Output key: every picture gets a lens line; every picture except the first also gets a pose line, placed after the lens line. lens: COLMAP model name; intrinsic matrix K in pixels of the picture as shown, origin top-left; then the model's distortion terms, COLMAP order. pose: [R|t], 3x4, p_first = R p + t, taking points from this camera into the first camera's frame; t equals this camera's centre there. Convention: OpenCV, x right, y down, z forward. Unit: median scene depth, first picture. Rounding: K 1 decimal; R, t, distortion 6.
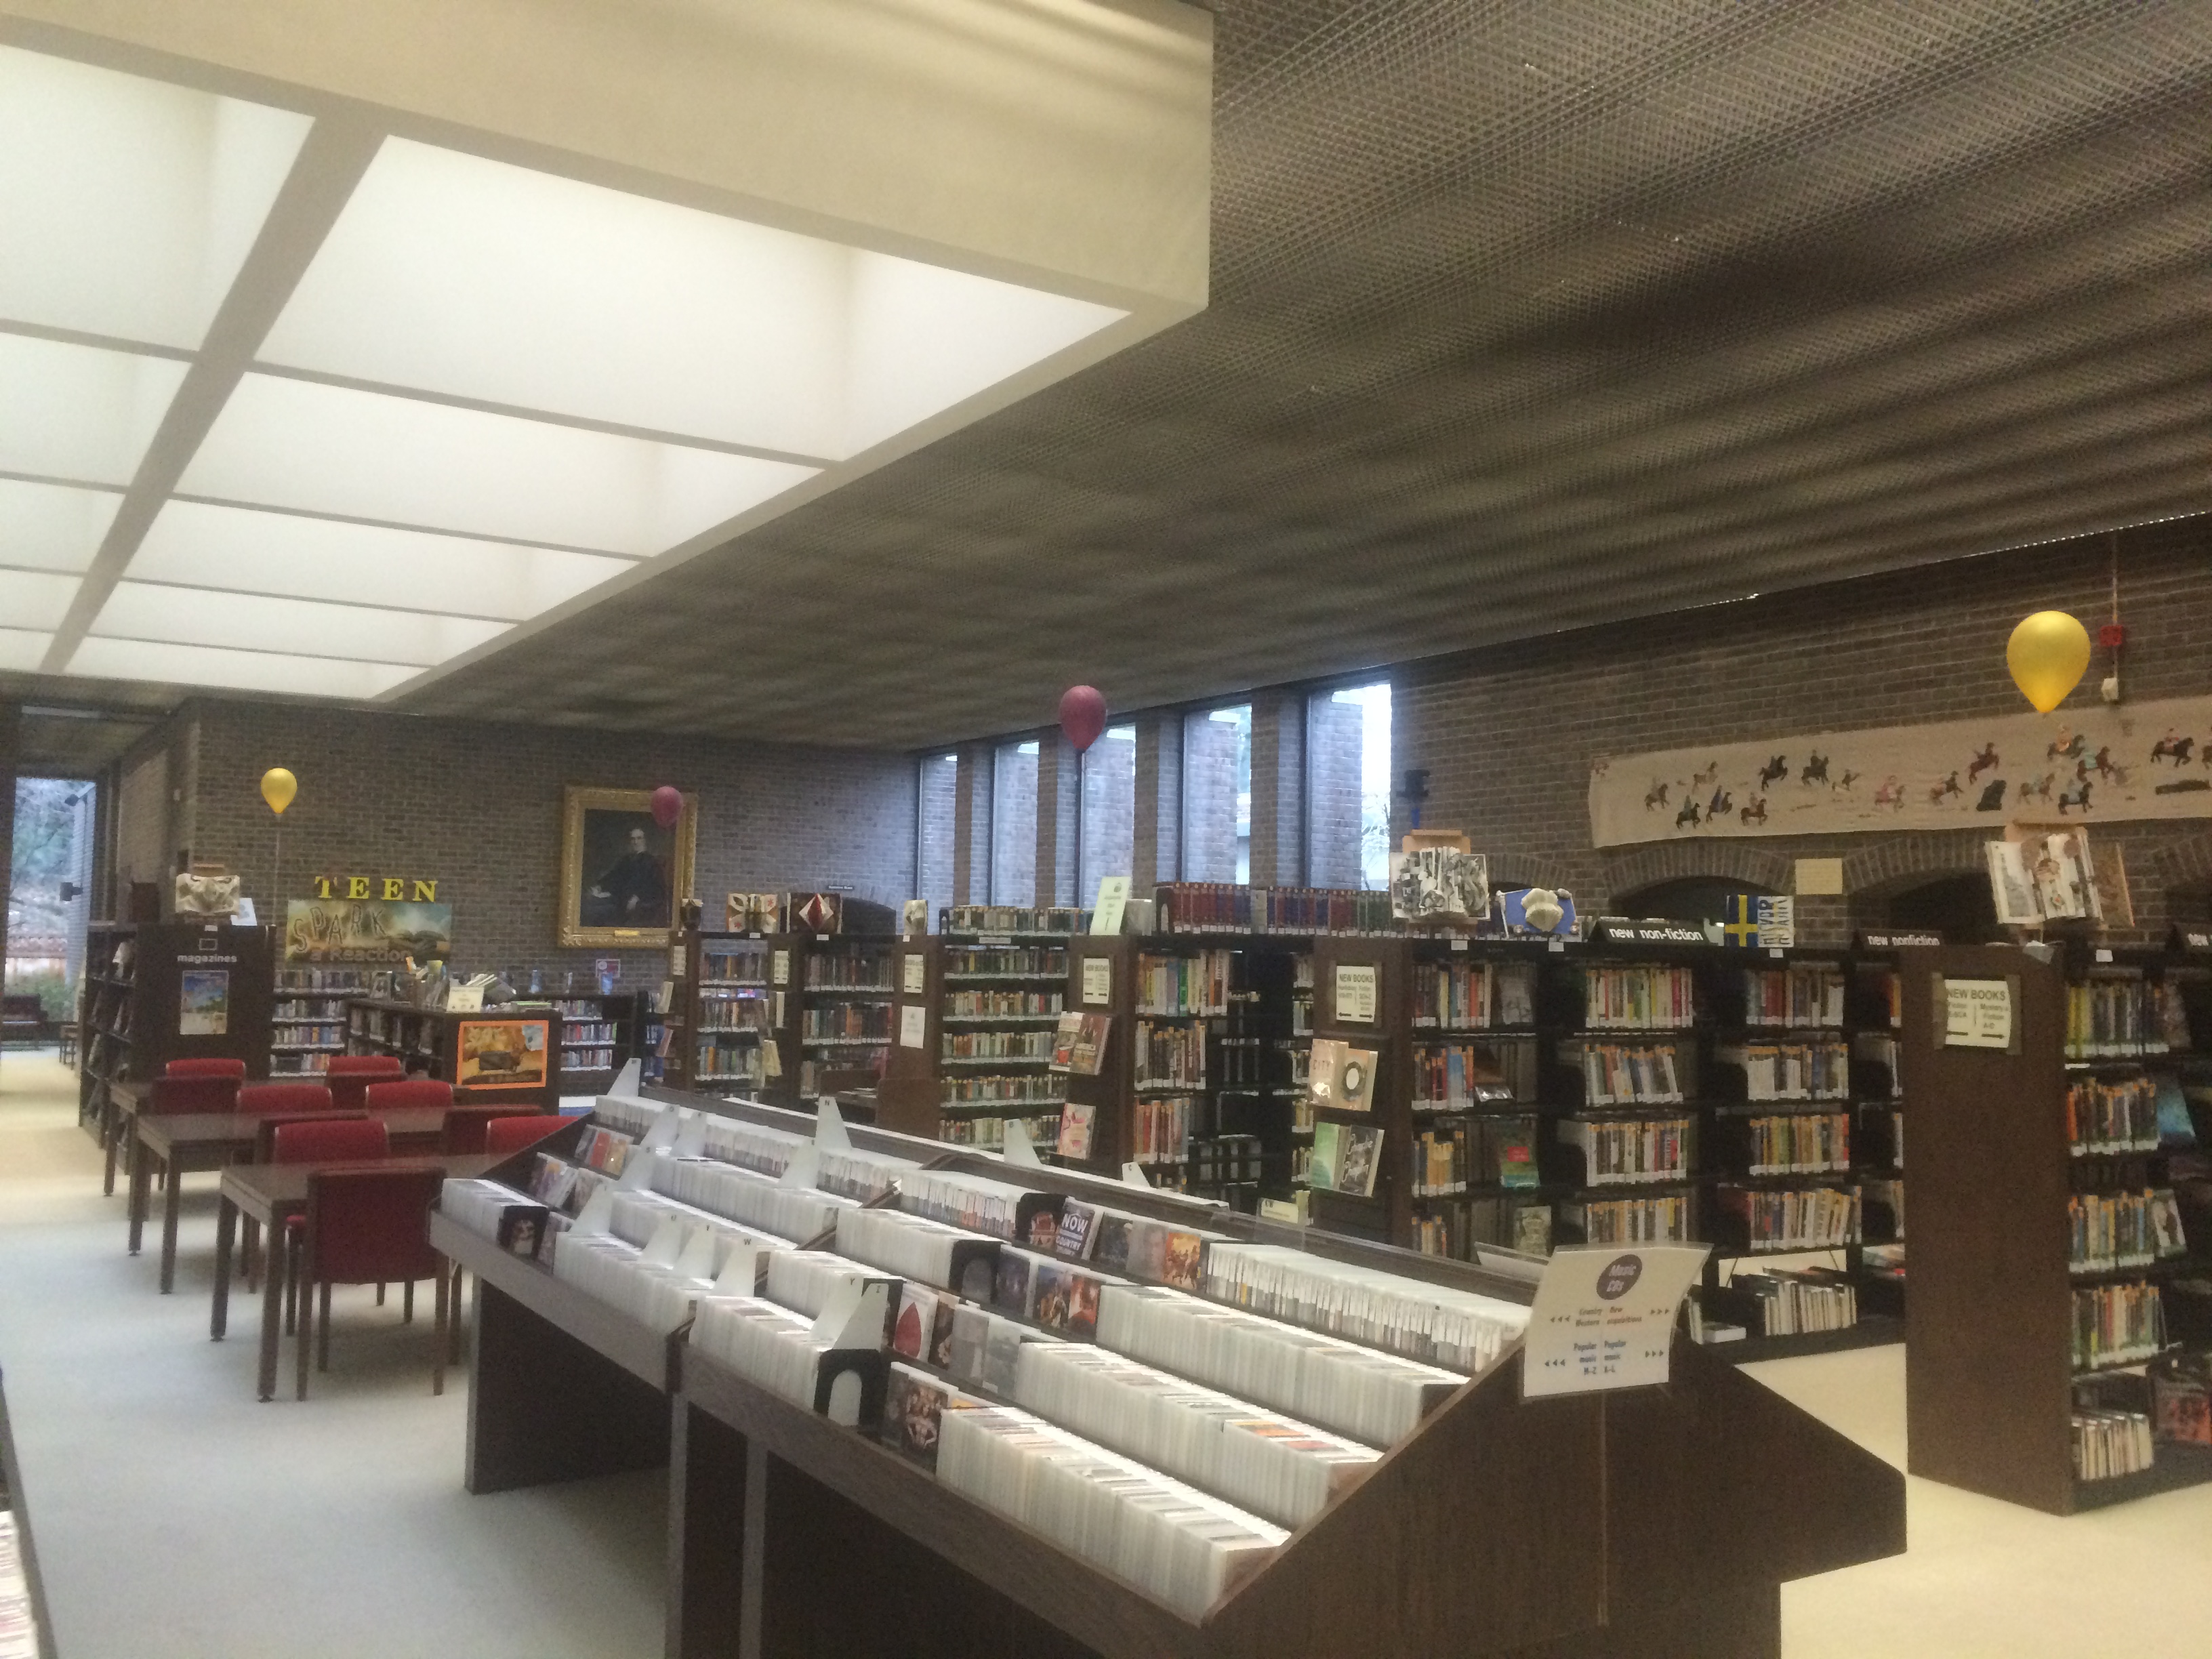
lens RADIAL K [[1876.8, 0, 1101.2], [0, 1876.8, 830.2], [0, 0, 1]] dist [0.010215, 0.000478]
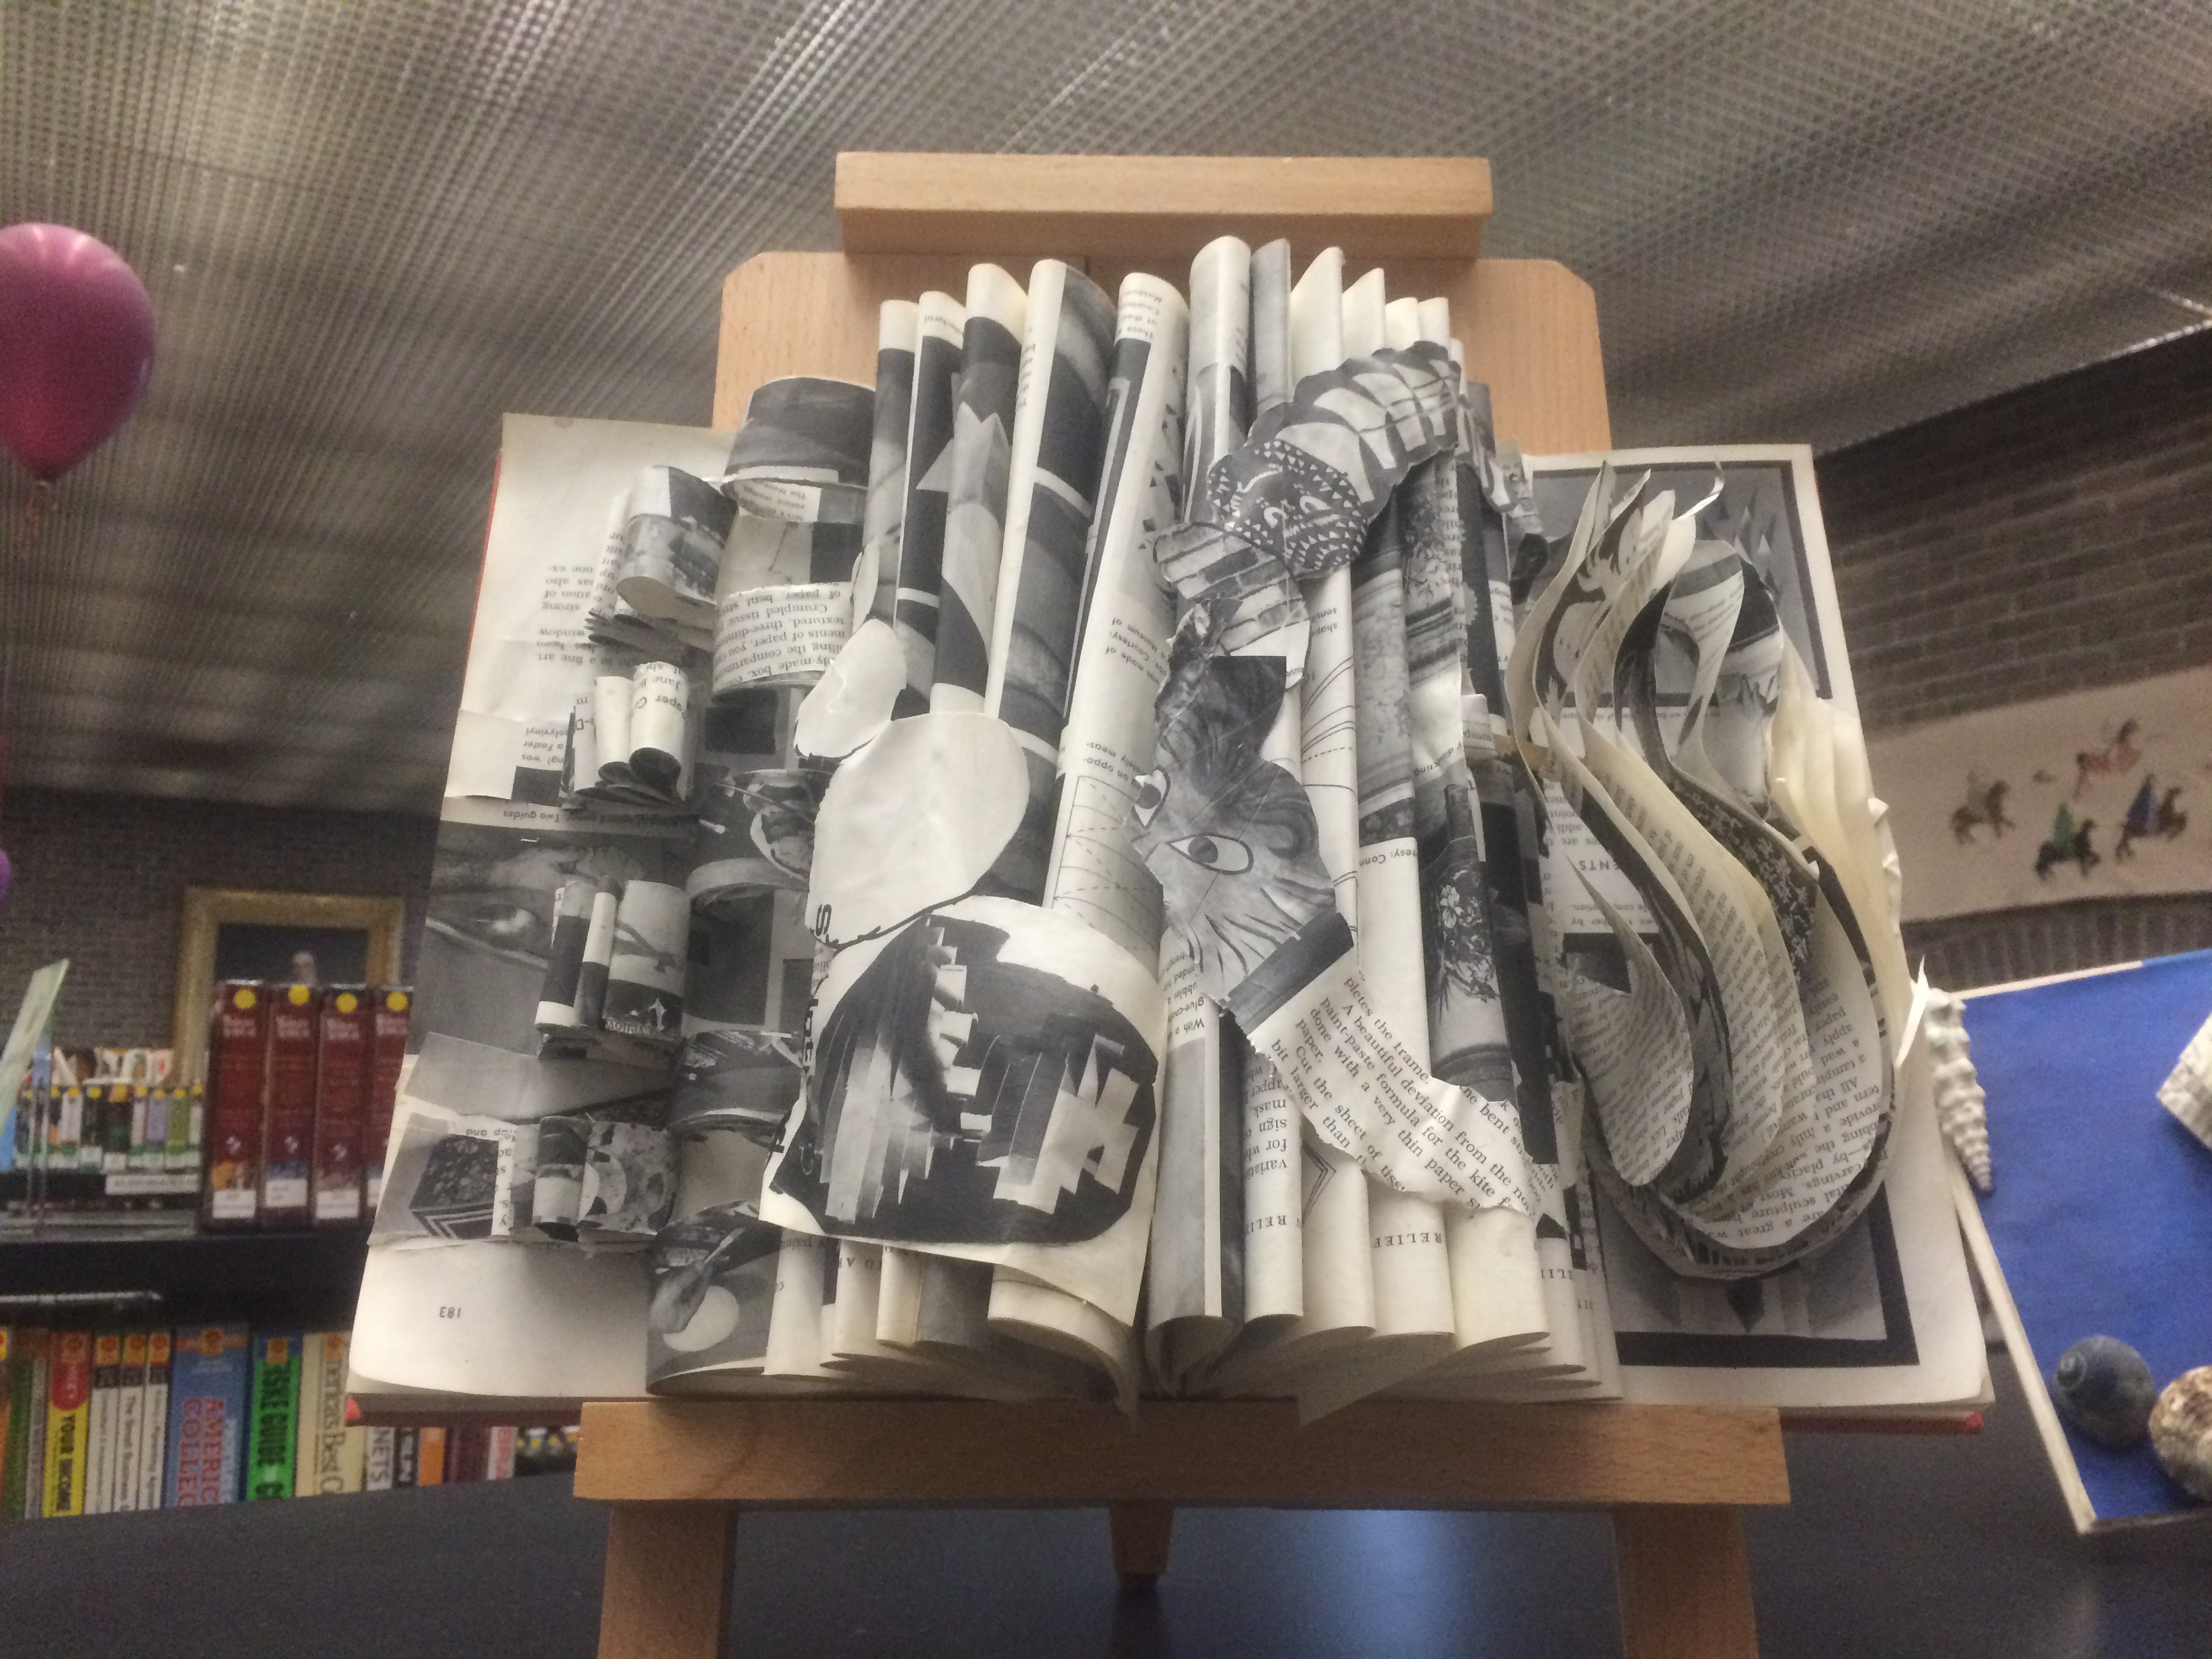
lens RADIAL K [[1876.8, 0, 1110.1], [0, 1876.8, 823.1], [0, 0, 1]] dist [0.010215, 0.000478]
pose [[0.999219, -0.012954, -0.037339, 0.109250], [0.009809, 0.996483, -0.083221, 0.020351], [0.038286, 0.082790, 0.995831, 0.563965]]
